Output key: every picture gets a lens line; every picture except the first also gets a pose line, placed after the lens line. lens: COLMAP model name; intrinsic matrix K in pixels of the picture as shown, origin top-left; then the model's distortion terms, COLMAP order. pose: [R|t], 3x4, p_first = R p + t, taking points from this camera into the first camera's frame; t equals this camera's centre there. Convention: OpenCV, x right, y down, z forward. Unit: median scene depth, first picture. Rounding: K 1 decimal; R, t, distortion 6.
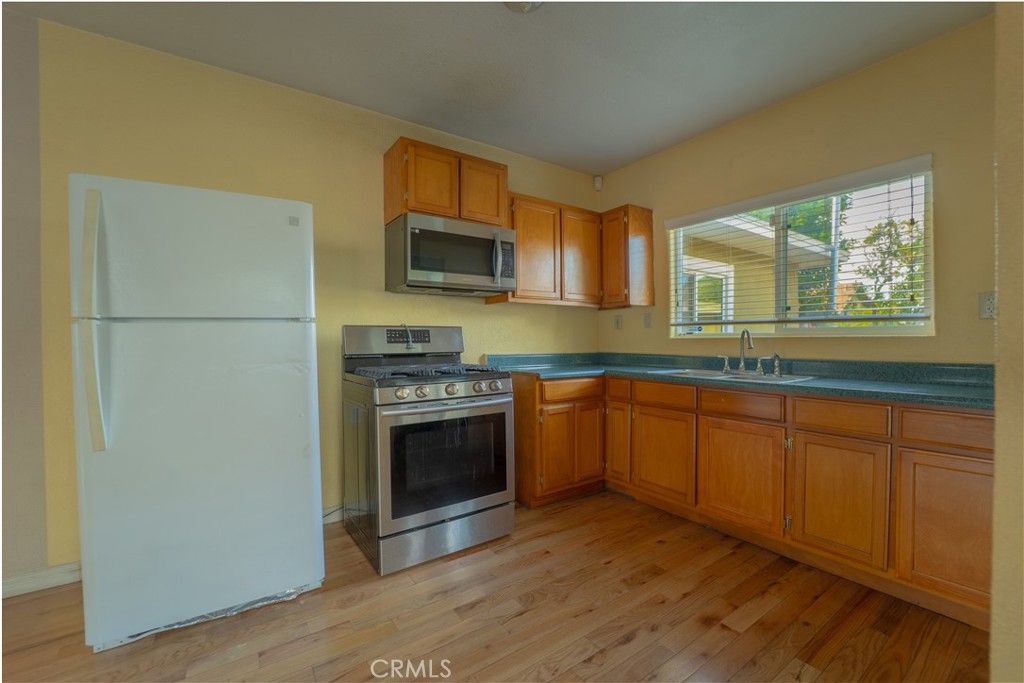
lens RADIAL K [[426.5, 0, 512.0], [0, 426.5, 341.5], [0, 0, 1]] dist [-0.011991, -0.007152]
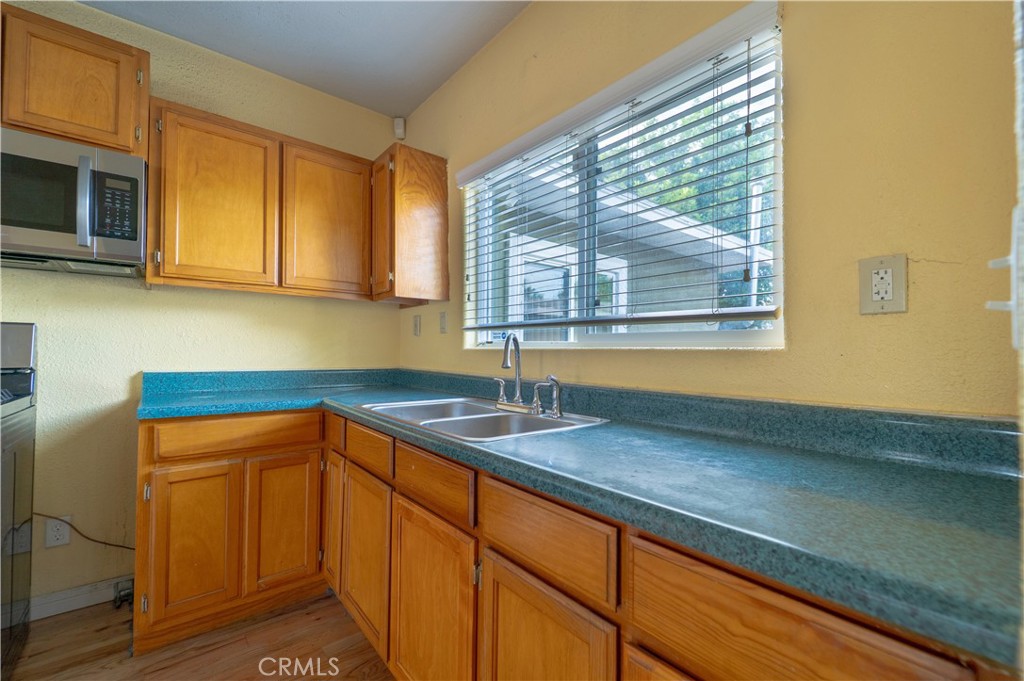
lens RADIAL K [[427.7, 0, 534.1], [0, 427.7, 341.7], [0, 0, 1]] dist [0.011419, -0.000175]
pose [[0.995700, 0.014441, 0.091504, 0.488149], [-0.012206, 0.999614, -0.024945, -0.004349], [-0.091829, 0.023721, 0.995492, 0.376042]]
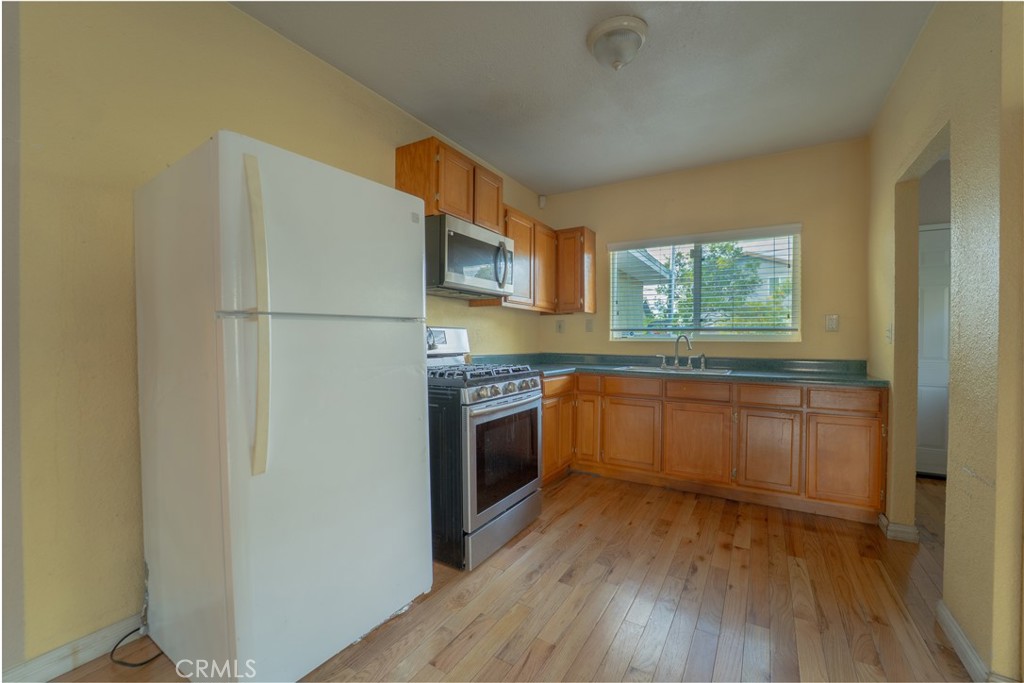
lens RADIAL K [[426.5, 0, 512.0], [0, 426.5, 341.5], [0, 0, 1]] dist [-0.011991, -0.007152]
pose [[0.910206, 0.008499, 0.414069, -0.444267], [-0.007900, 0.999964, -0.003161, -0.000403], [-0.414081, -0.000394, 0.910240, 0.015373]]
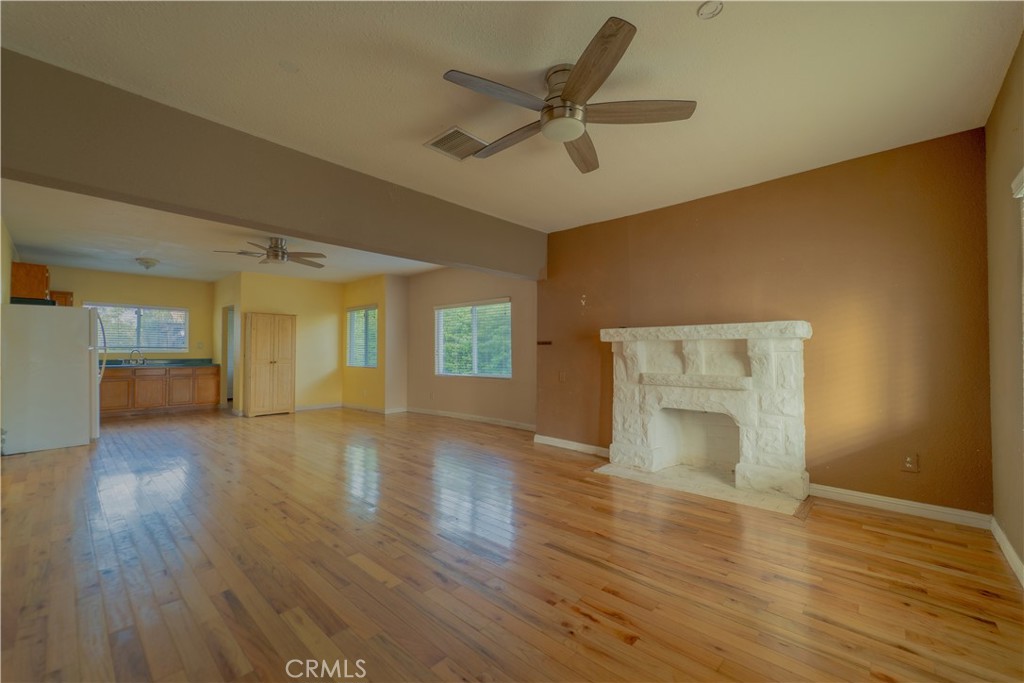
lens RADIAL K [[410.8, 0, 508.5], [0, 410.8, 344.5], [0, 0, 1]] dist [0.010018, -0.003636]
pose [[-0.236241, 0.022766, 0.971428, -2.748013], [0.010363, 0.999728, -0.020909, 0.019175], [-0.971639, 0.005127, -0.236413, -0.830222]]
